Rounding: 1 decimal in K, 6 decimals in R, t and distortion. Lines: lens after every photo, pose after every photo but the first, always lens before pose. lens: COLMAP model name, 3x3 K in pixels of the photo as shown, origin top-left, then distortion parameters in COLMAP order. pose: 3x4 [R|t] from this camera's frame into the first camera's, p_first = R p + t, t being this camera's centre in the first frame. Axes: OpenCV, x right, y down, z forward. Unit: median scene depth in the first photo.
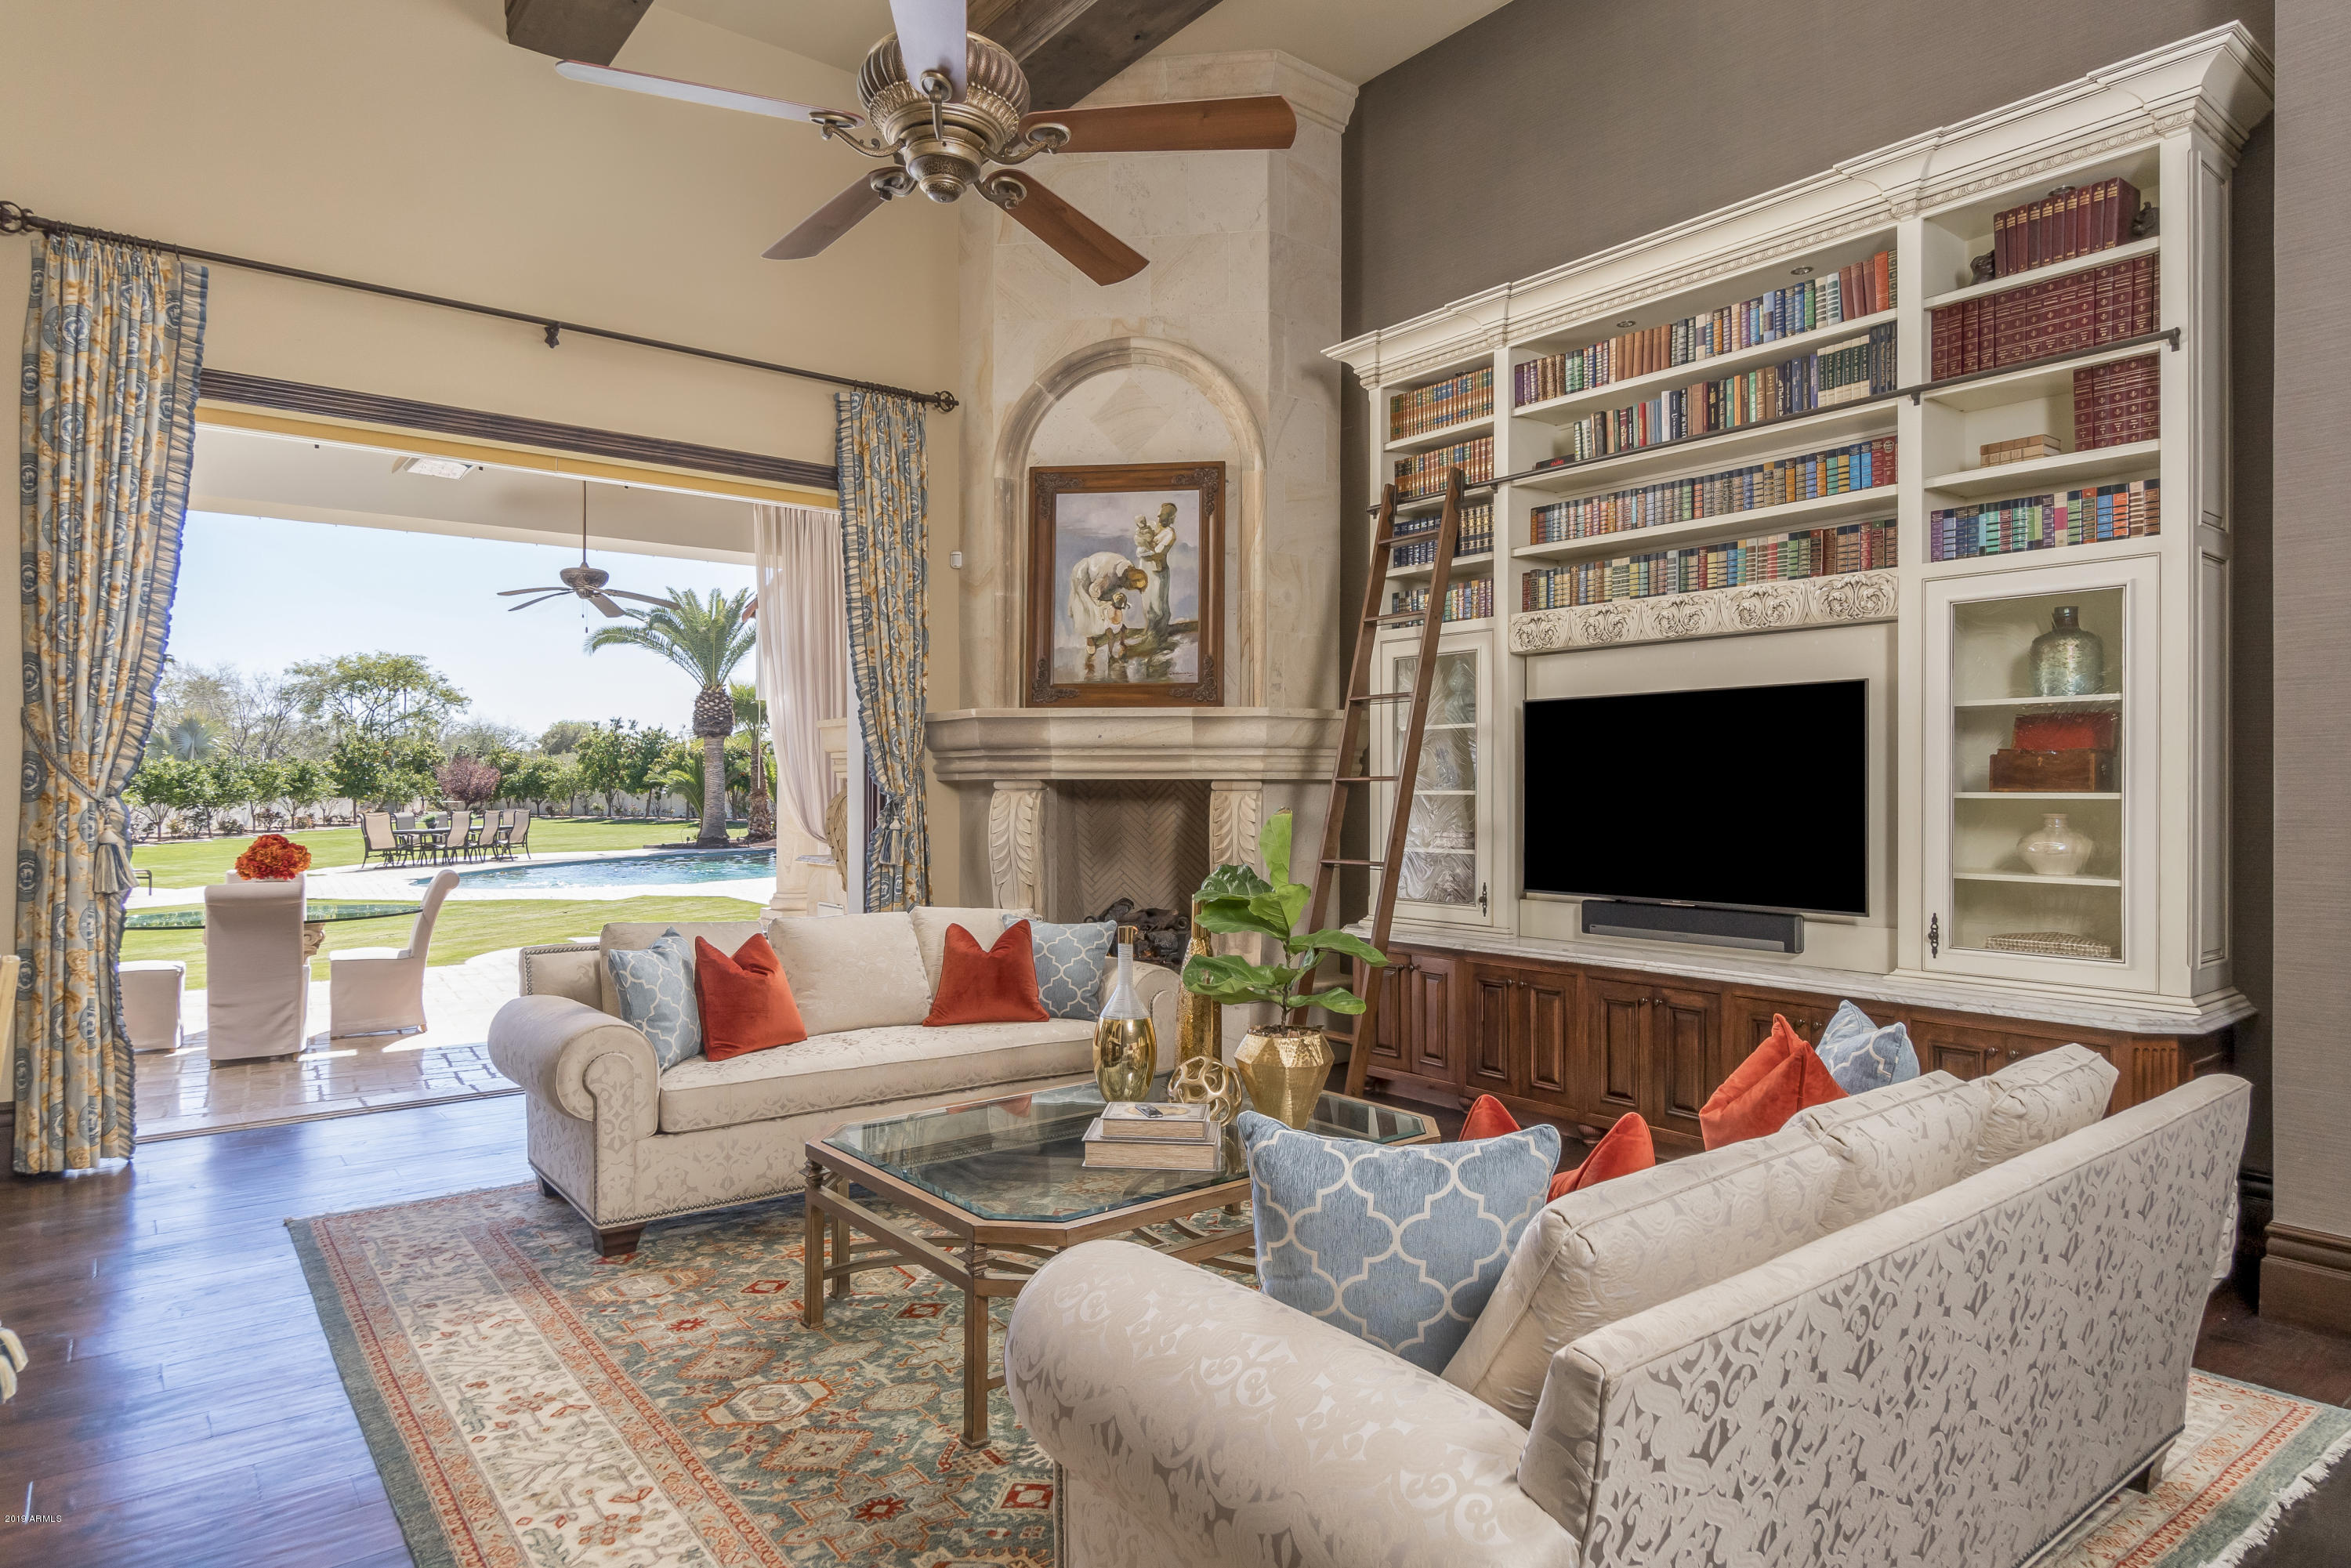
lens RADIAL K [[1334.9, 0, 1179.8], [0, 1334.9, 780.7], [0, 0, 1]] dist [-0.002018, 0.000273]
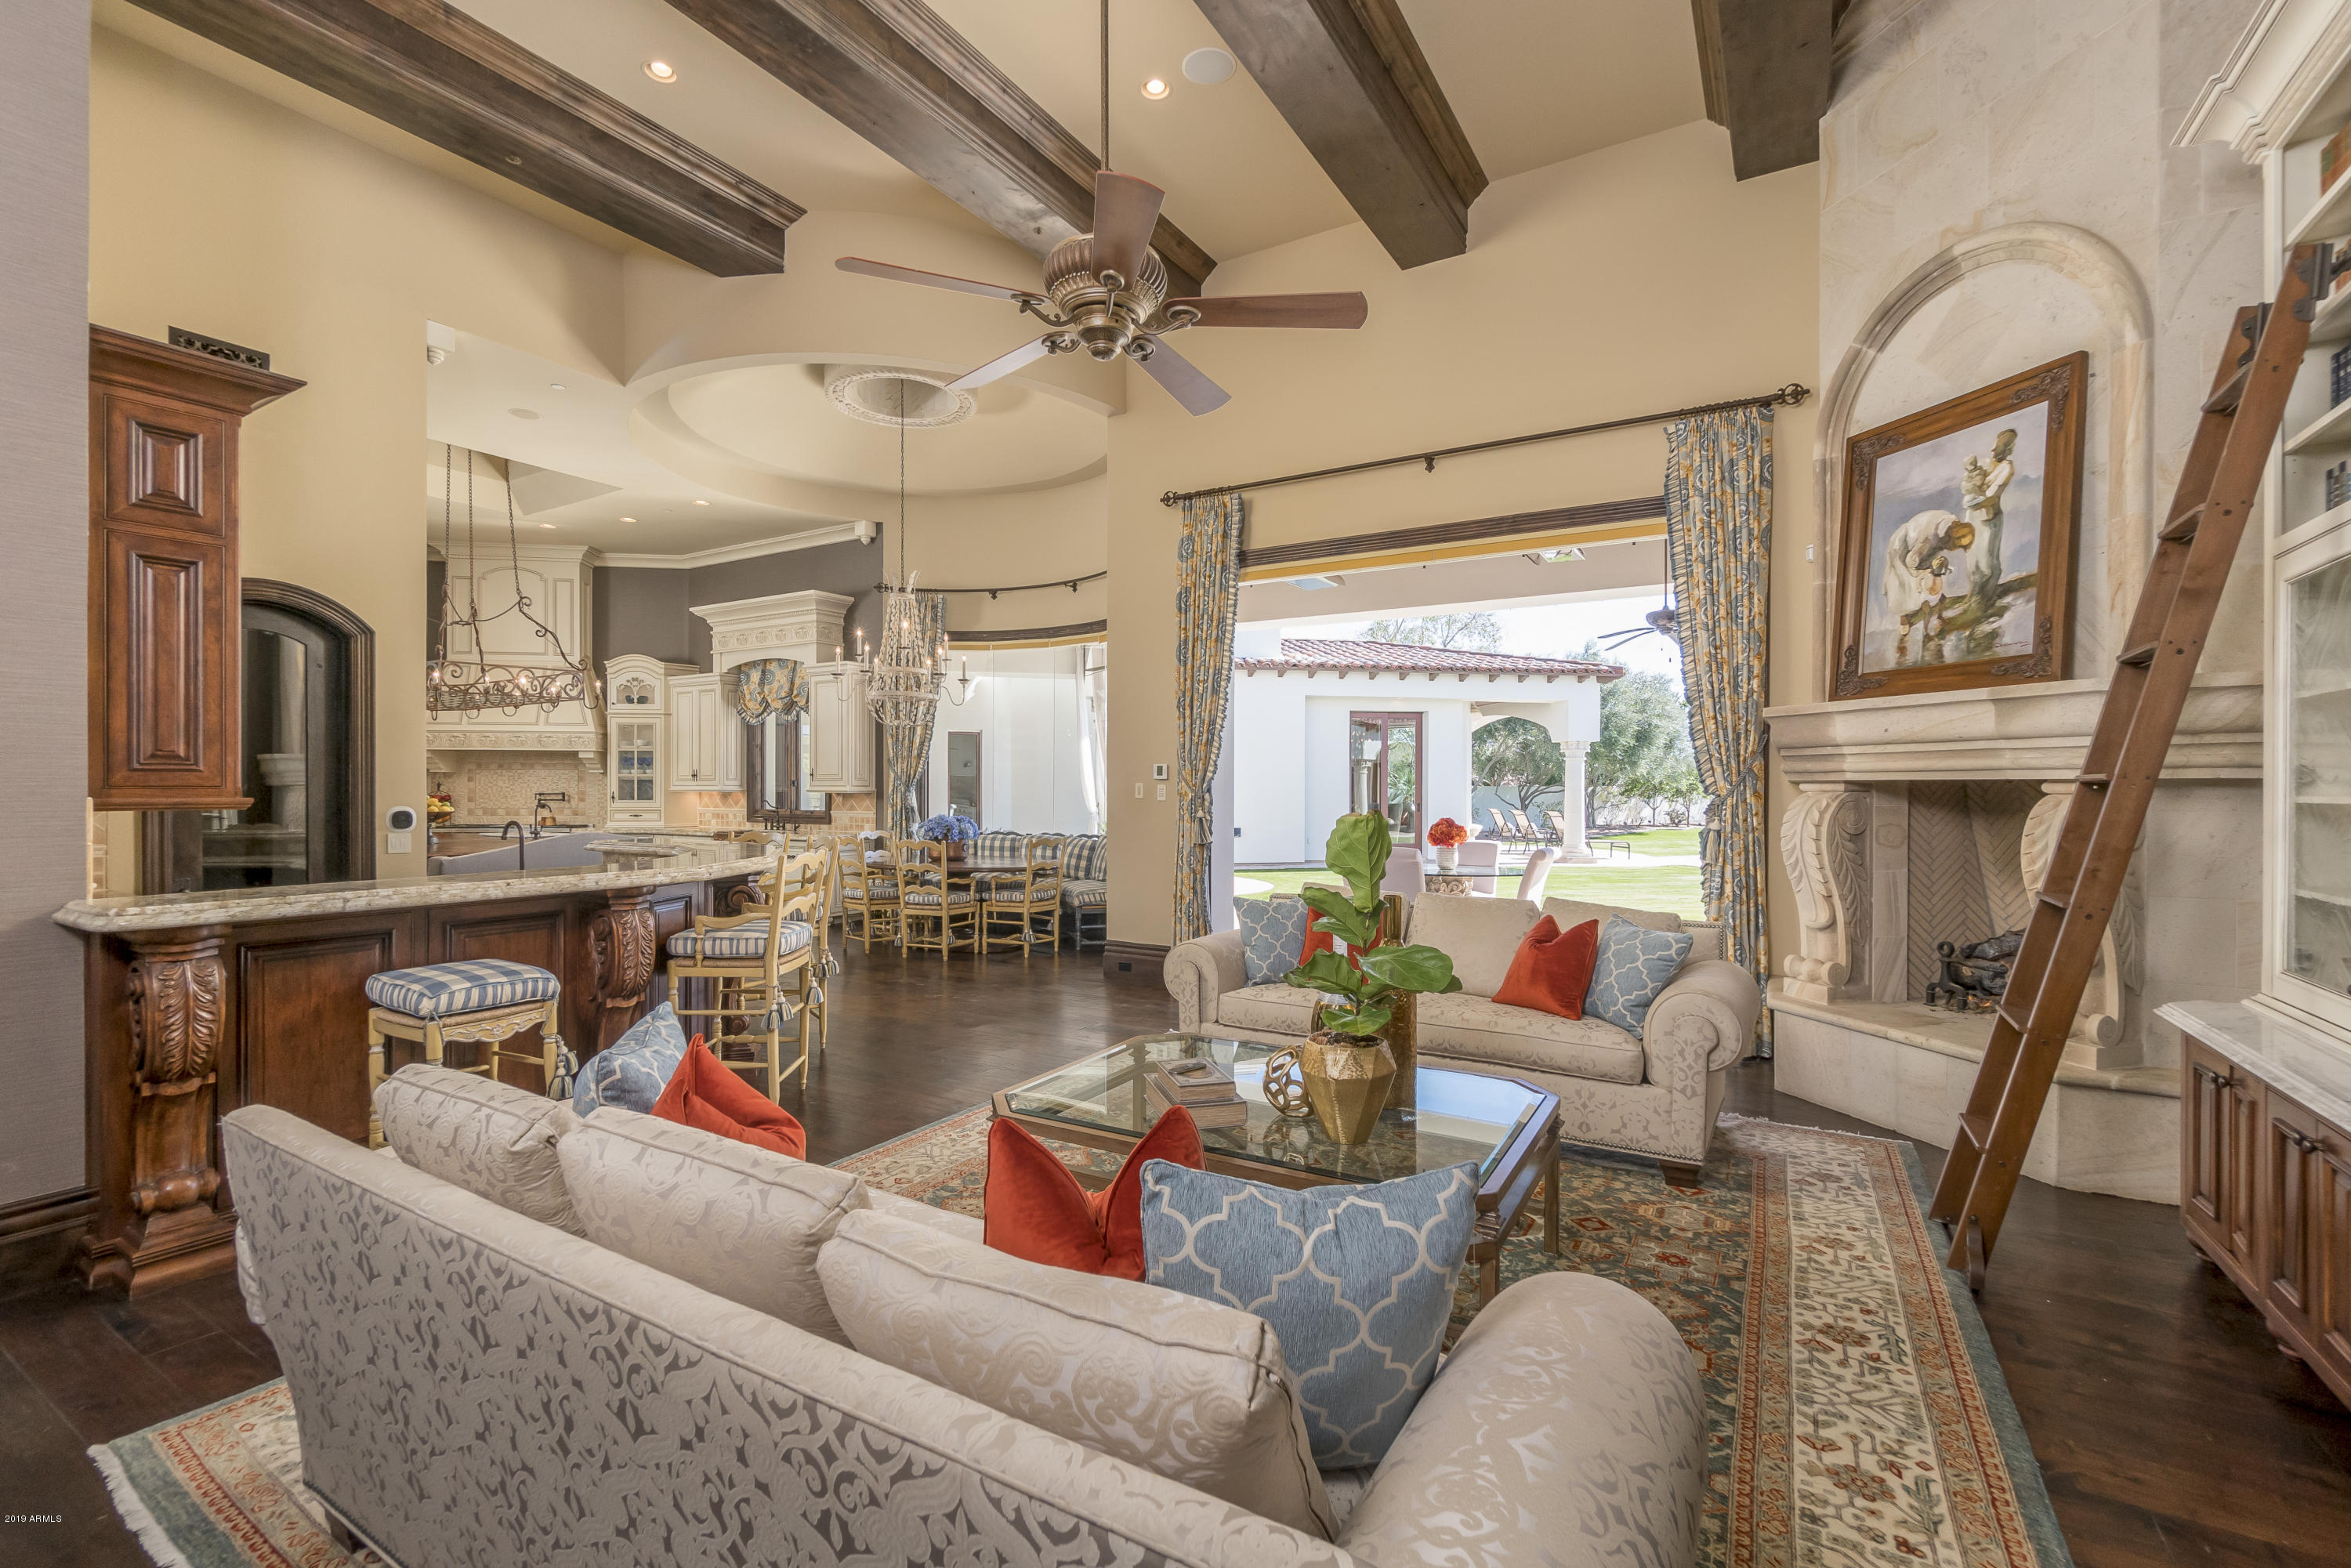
lens RADIAL K [[1030.3, 0, 1183.6], [0, 1030.3, 783.8], [0, 0, 1]] dist [0.000483, 0.000106]
pose [[0.354295, 0.000281, -0.935134, 0.392512], [0.003647, 0.999992, 0.001682, -0.001222], [0.935127, -0.004006, 0.354291, 0.329124]]
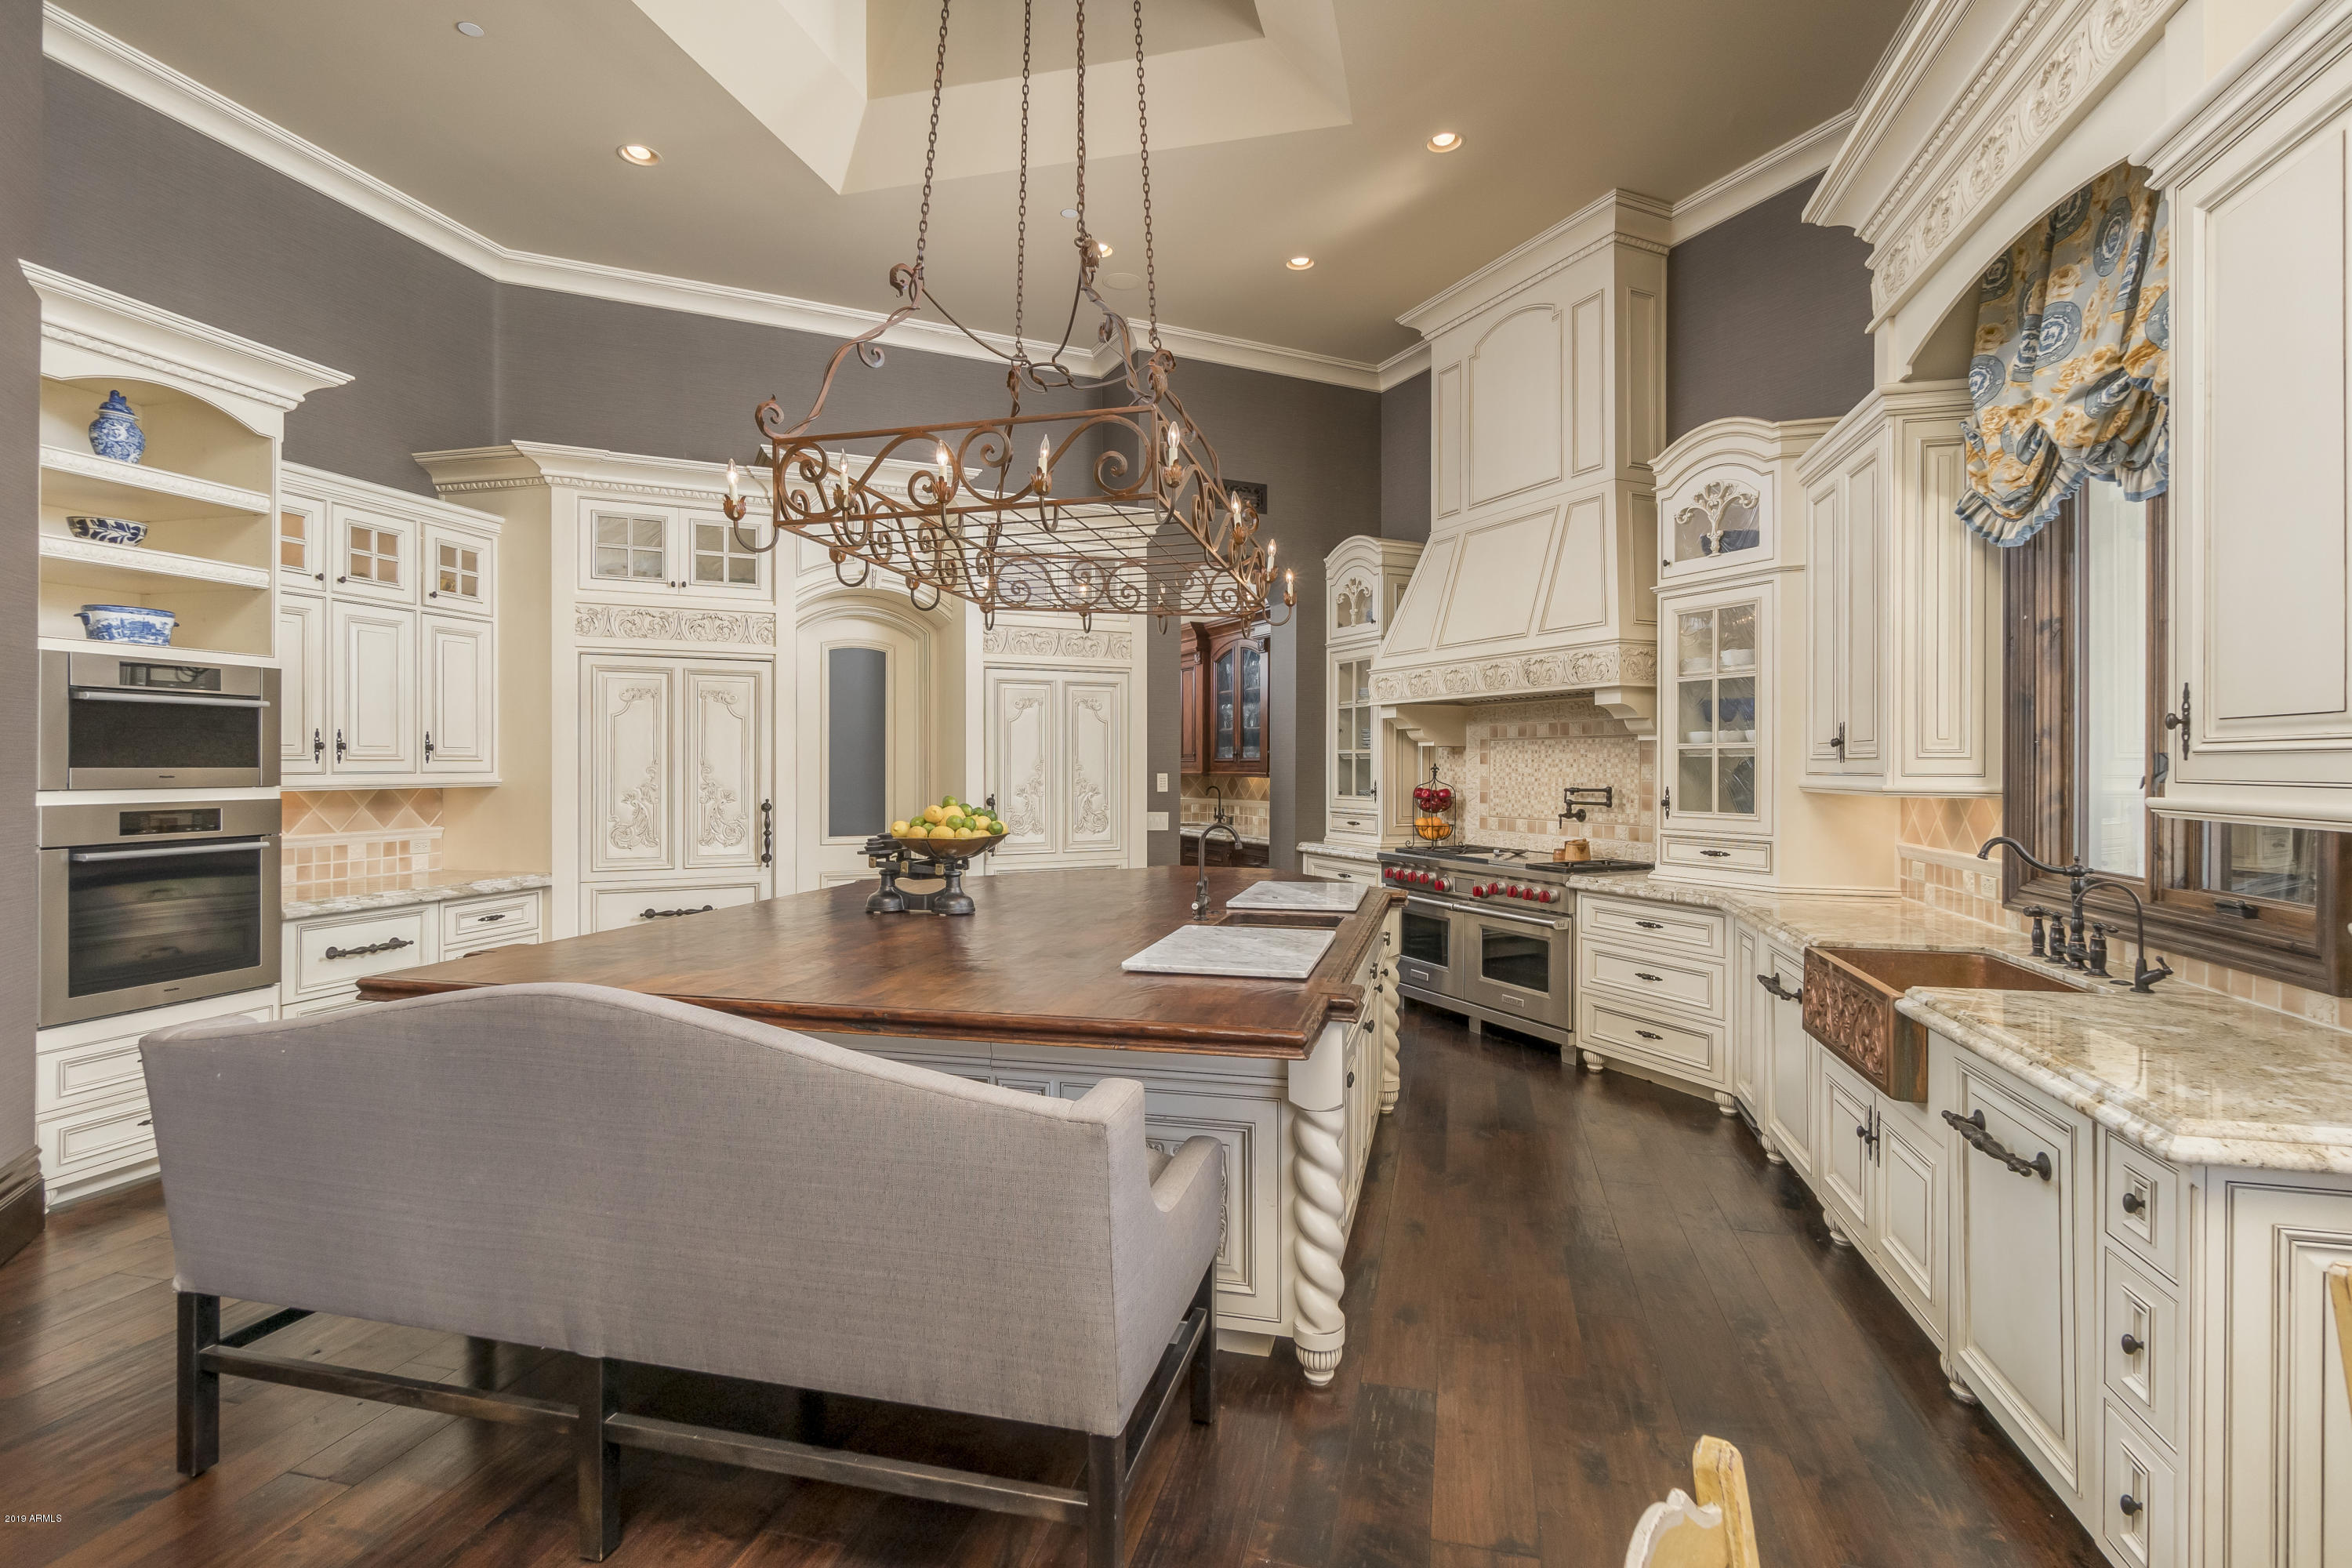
lens RADIAL K [[1089.5, 0, 1204.9], [0, 1089.5, 771.8], [0, 0, 1]] dist [0.000443, -0.000217]
pose [[-0.788464, 0.004525, -0.615064, -0.888718], [0.002644, 0.999989, 0.003966, -0.003165], [0.615075, 0.001501, -0.788467, 0.425233]]
